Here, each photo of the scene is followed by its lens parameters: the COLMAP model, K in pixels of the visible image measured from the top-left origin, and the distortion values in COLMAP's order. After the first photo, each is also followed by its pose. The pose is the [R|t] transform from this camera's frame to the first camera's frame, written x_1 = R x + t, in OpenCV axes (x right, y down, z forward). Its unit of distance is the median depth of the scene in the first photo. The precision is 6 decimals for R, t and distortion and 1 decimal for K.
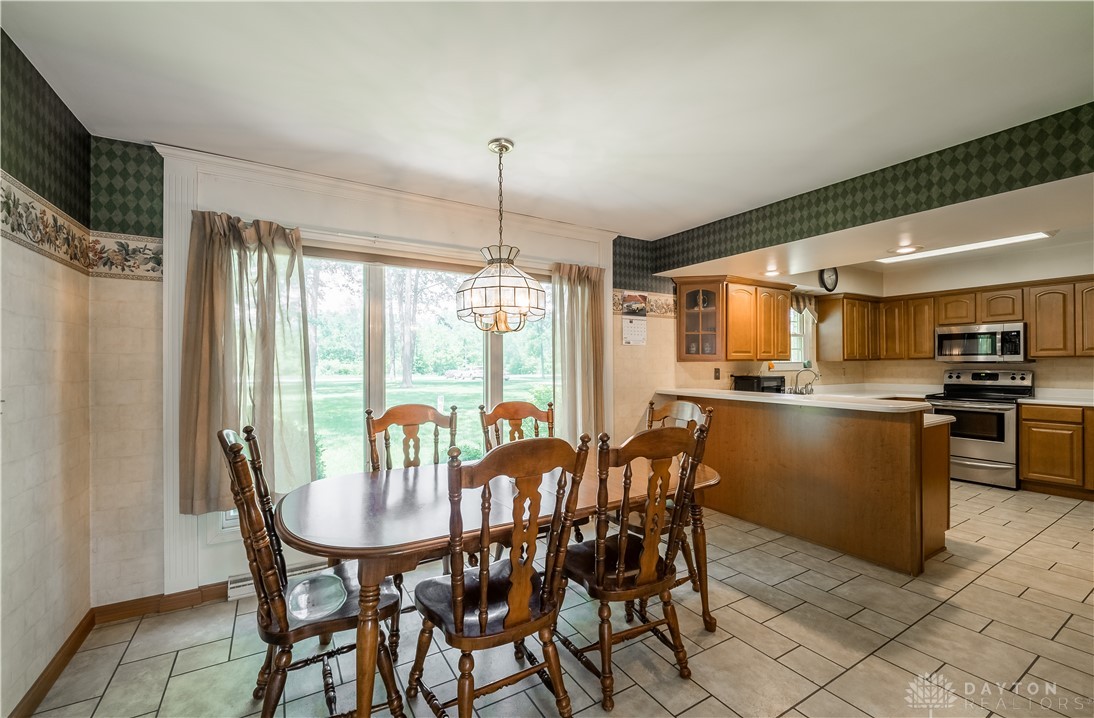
lens RADIAL K [[454.0, 0, 549.9], [0, 454.0, 361.7], [0, 0, 1]] dist [-0.009640, -0.001314]
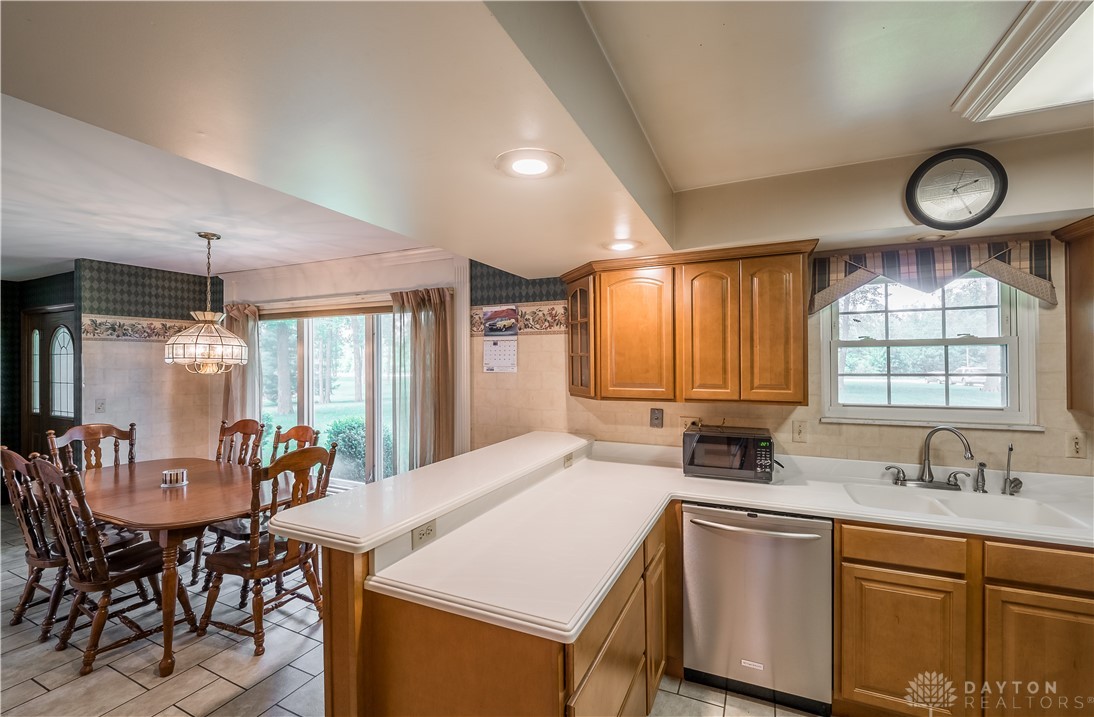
lens RADIAL K [[448.1, 0, 556.8], [0, 448.1, 362.3], [0, 0, 1]] dist [-0.007246, 0.000092]
pose [[0.568910, 0.000480, -0.822399, 0.795576], [0.003553, 0.999989, 0.003042, -0.050221], [0.822392, -0.004653, 0.568902, 0.560889]]
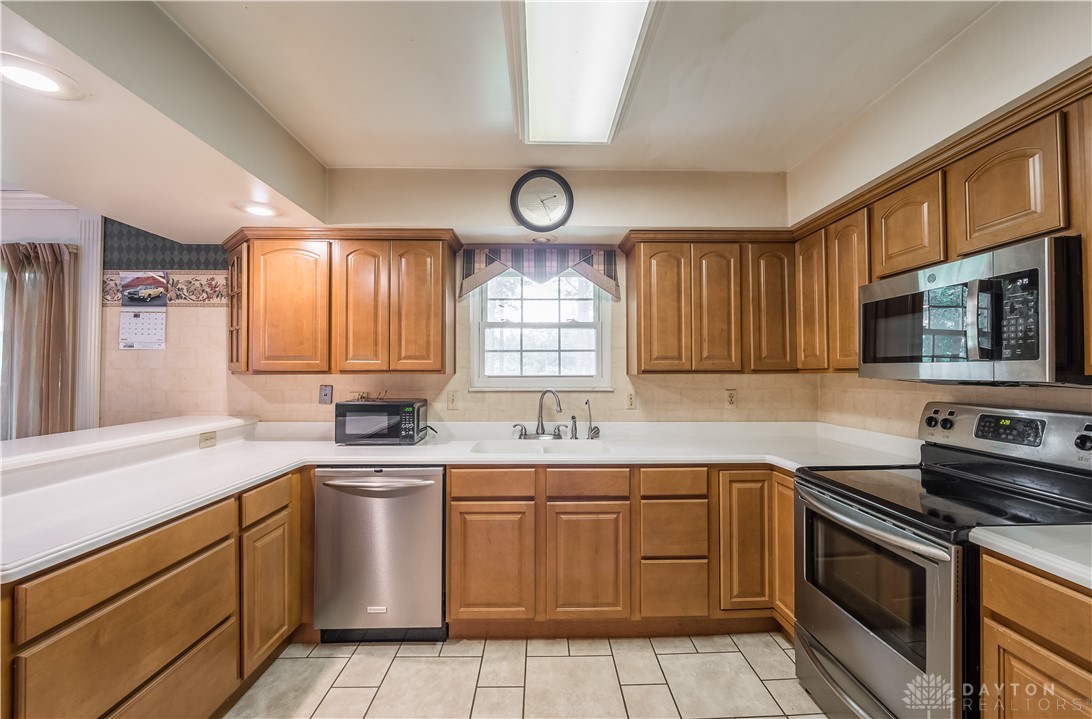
lens RADIAL K [[453.2, 0, 549.3], [0, 453.2, 359.7], [0, 0, 1]] dist [-0.009640, -0.001314]
pose [[0.869621, -0.006083, -0.493682, 0.937405], [-0.002527, 0.999856, -0.016771, -0.009945], [0.493713, 0.015832, 0.869481, 0.634022]]
